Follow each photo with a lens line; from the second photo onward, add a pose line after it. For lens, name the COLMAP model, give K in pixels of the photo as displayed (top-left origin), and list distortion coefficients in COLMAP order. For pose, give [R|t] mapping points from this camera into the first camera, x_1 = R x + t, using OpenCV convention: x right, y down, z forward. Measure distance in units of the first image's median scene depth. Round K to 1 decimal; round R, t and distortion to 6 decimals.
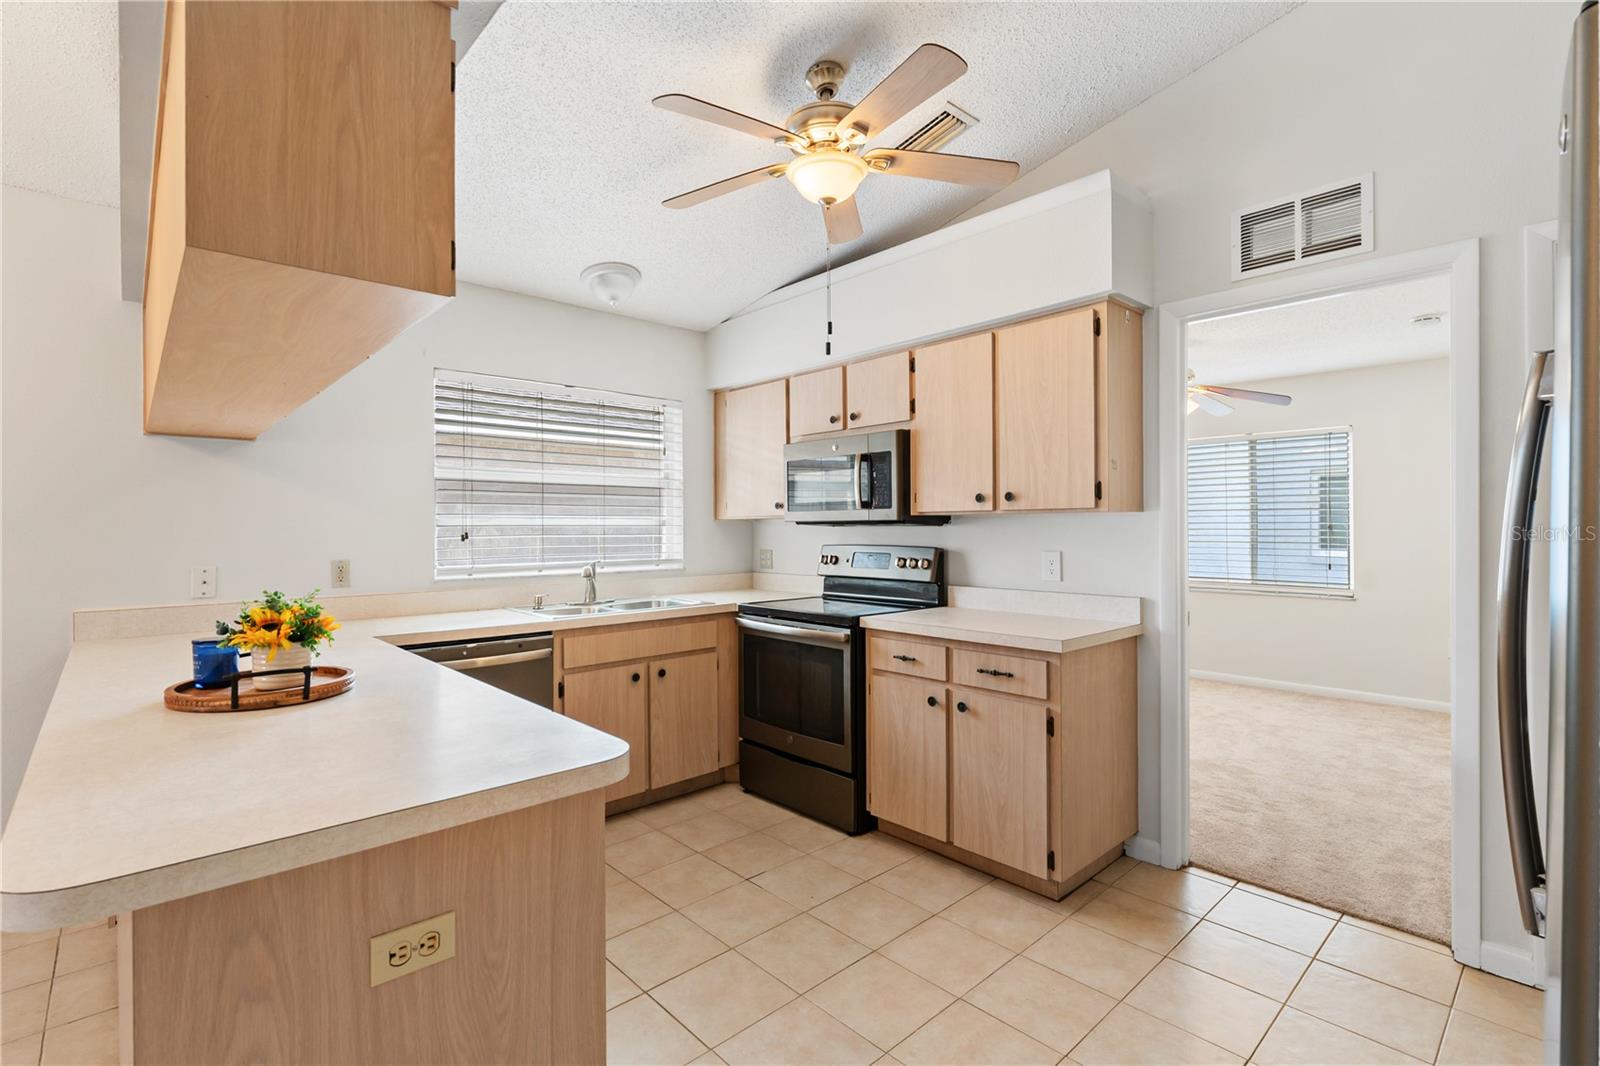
lens RADIAL K [[737.8, 0, 797.5], [0, 737.8, 528.5], [0, 0, 1]] dist [0.000589, -0.000432]
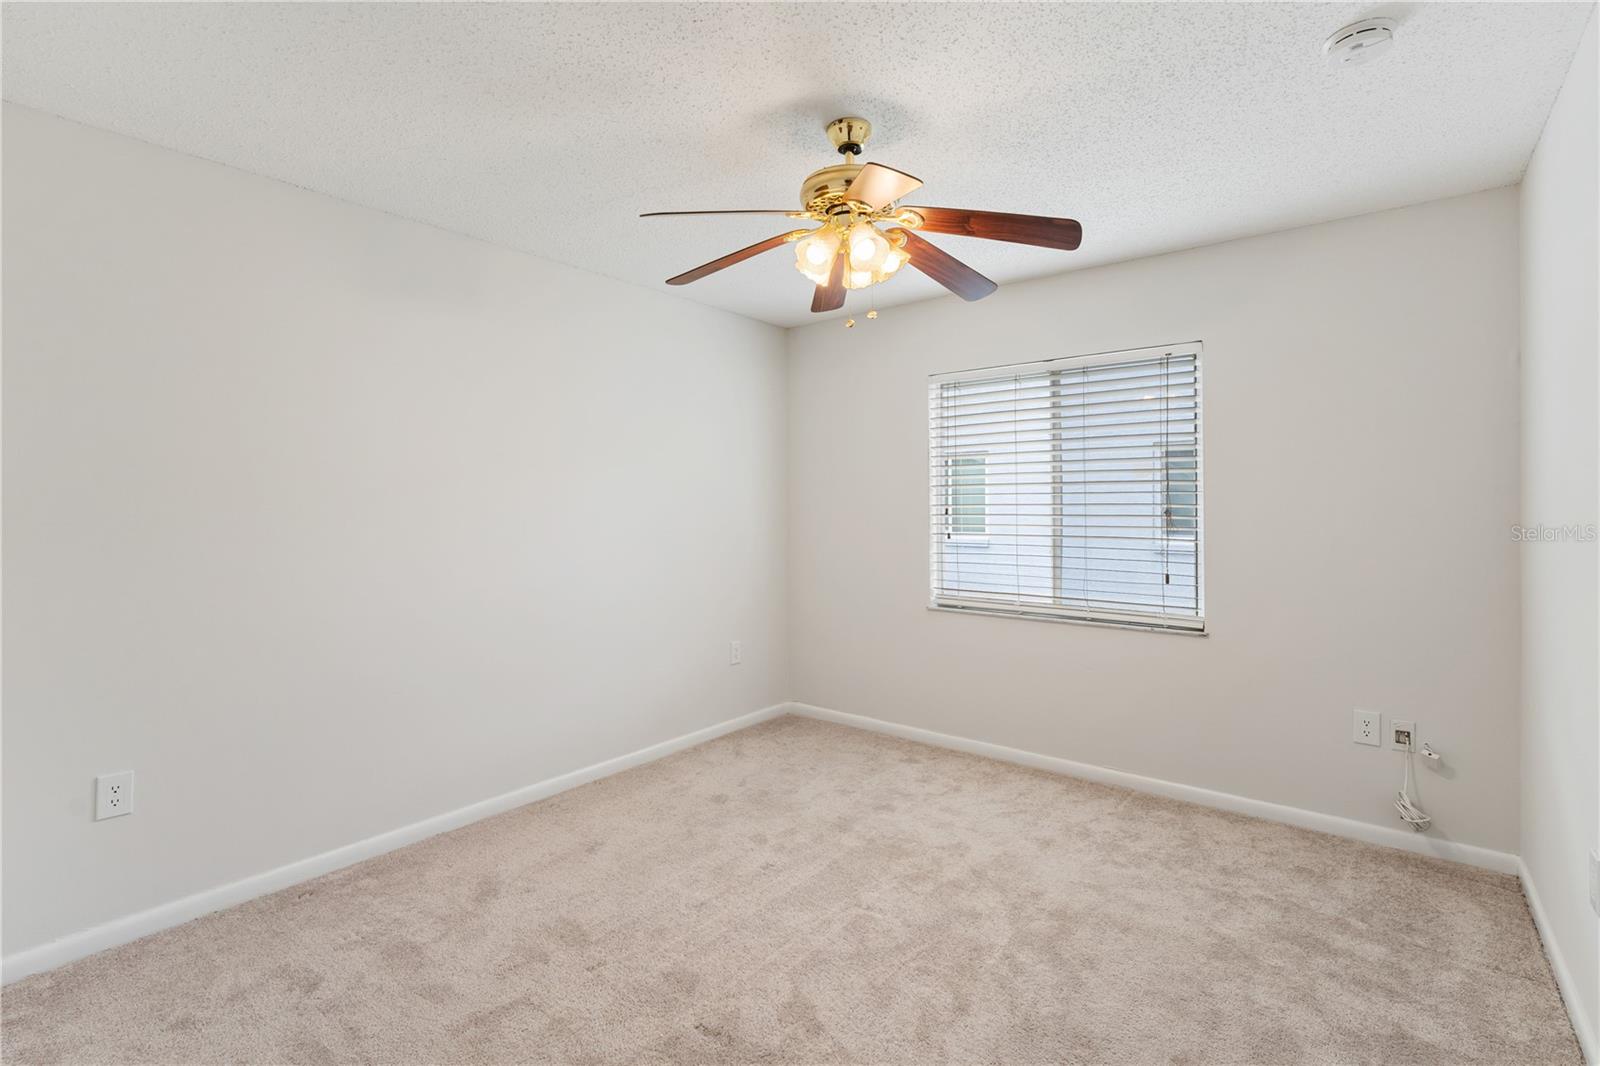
lens RADIAL K [[750.7, 0, 799.1], [0, 750.7, 513.7], [0, 0, 1]] dist [0.001180, -0.000230]
pose [[0.988243, -0.003221, 0.152858, 0.559670], [0.002341, 0.999980, 0.005931, -0.008184], [-0.152874, -0.005504, 0.988230, 0.747376]]
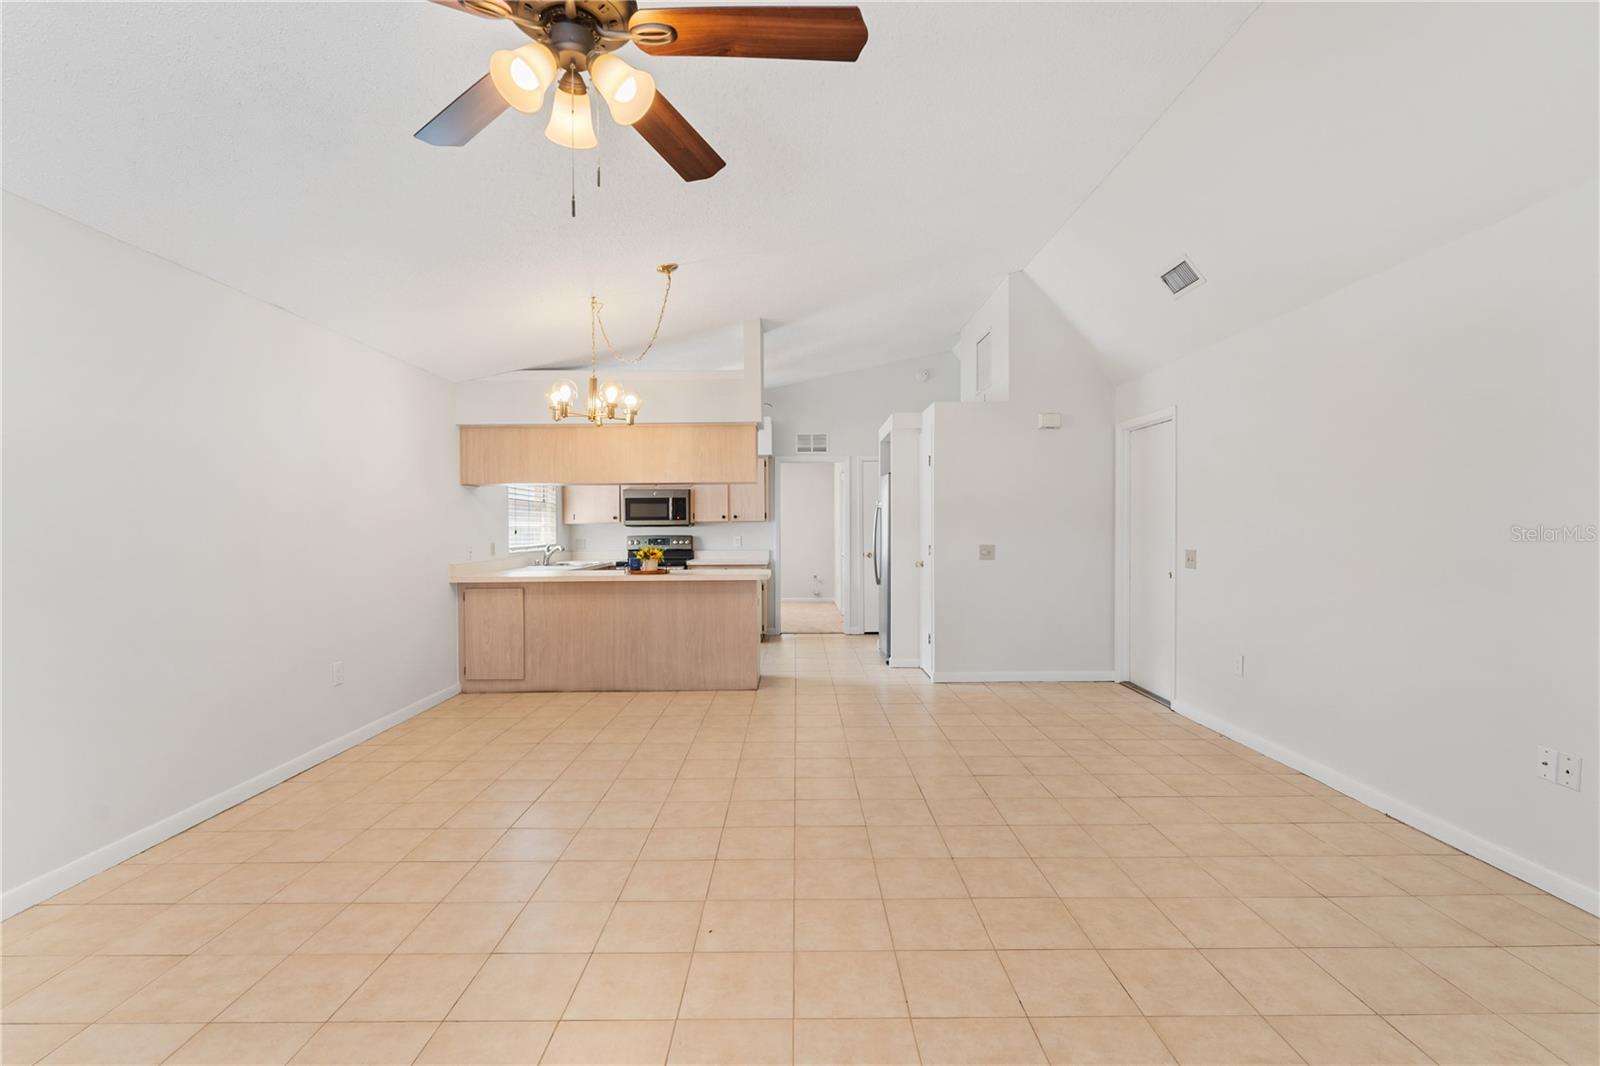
lens RADIAL K [[729.2, 0, 796.5], [0, 729.2, 537.1], [0, 0, 1]] dist [0.001576, -0.000005]
pose [[0.676793, -0.010007, 0.736105, -1.465719], [0.005235, 0.999948, 0.008781, 0.012047], [-0.736154, -0.002090, 0.676811, -0.987960]]
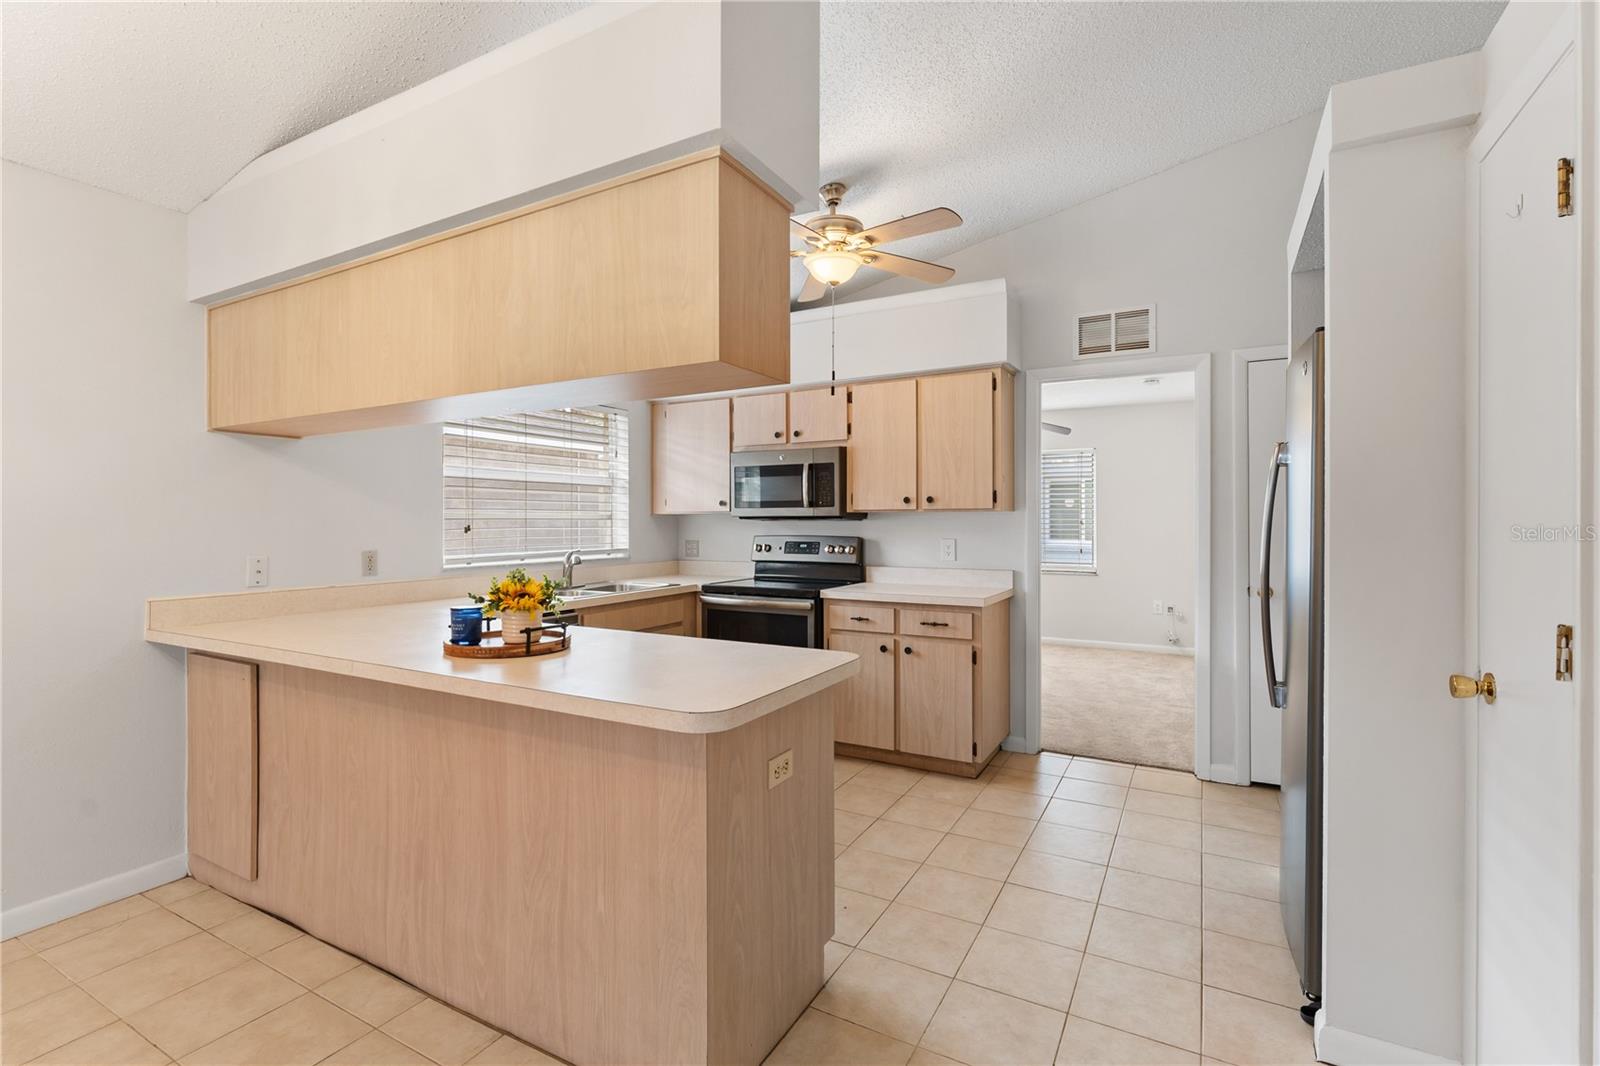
lens RADIAL K [[731.7, 0, 796.5], [0, 731.7, 523.3], [0, 0, 1]] dist [0.000350, -0.000008]
pose [[0.950248, 0.001354, 0.311492, -0.334449], [-0.001731, 0.999998, 0.000933, 0.000517], [-0.311490, -0.001426, 0.950248, -0.202238]]
